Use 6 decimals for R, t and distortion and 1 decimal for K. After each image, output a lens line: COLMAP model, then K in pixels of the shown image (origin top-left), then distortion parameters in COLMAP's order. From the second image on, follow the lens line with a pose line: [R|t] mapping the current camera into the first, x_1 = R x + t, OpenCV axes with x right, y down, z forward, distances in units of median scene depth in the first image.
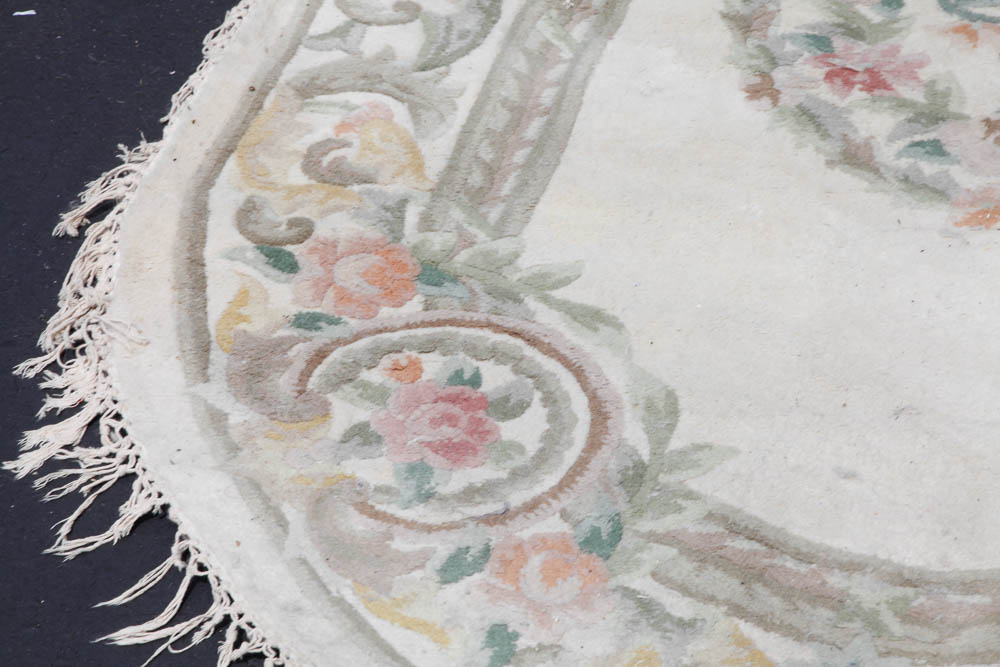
lens RADIAL K [[2540.7, 0, 497.6], [0, 2540.7, 336.9], [0, 0, 1]] dist [0.490650, 0.000000]
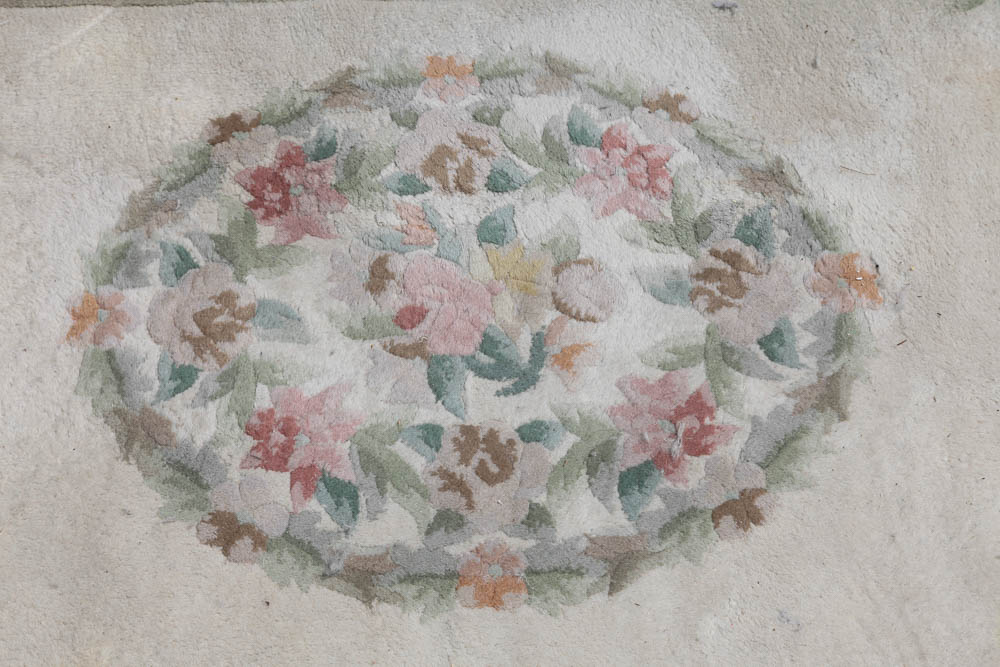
lens RADIAL K [[1711.9, 0, 499.5], [0, 1711.9, 331.9], [0, 0, 1]] dist [0.210266, 0.000000]
pose [[-0.351729, -0.772961, 0.528032, -0.148967], [0.624019, 0.226858, 0.747754, -0.659848], [-0.697773, 0.592509, 0.402550, 0.824278]]
